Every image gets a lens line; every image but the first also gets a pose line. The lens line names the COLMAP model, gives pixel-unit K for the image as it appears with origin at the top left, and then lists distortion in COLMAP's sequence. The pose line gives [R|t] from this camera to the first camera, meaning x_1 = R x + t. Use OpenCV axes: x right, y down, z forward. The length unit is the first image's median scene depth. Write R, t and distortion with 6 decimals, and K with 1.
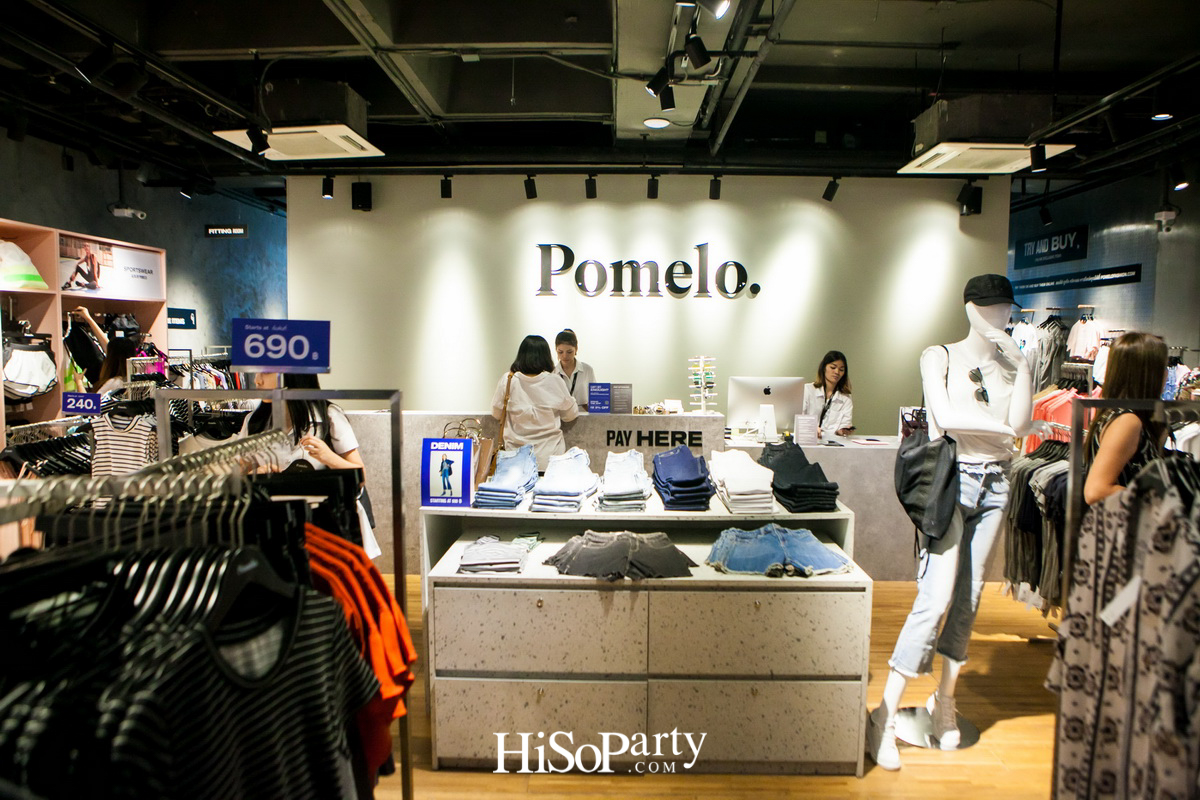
lens RADIAL K [[830.3, 0, 599.4], [0, 830.3, 405.0], [0, 0, 1]] dist [-0.015837, -0.000356]
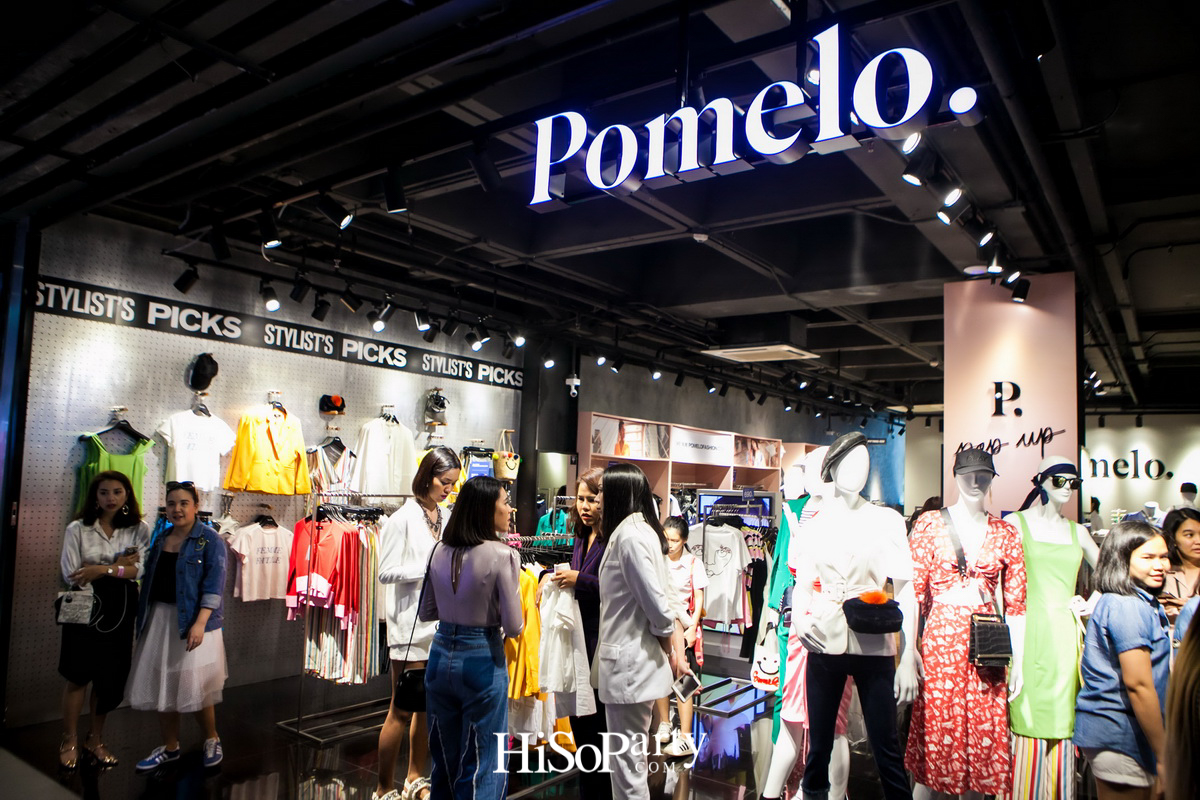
lens RADIAL K [[830.3, 0, 601.7], [0, 830.3, 400.1], [0, 0, 1]] dist [-0.015837, -0.000356]
pose [[0.814055, -0.026589, -0.580178, 0.236715], [-0.080593, 0.984116, -0.158181, 0.088200], [0.575168, 0.175526, 0.798982, -1.242168]]
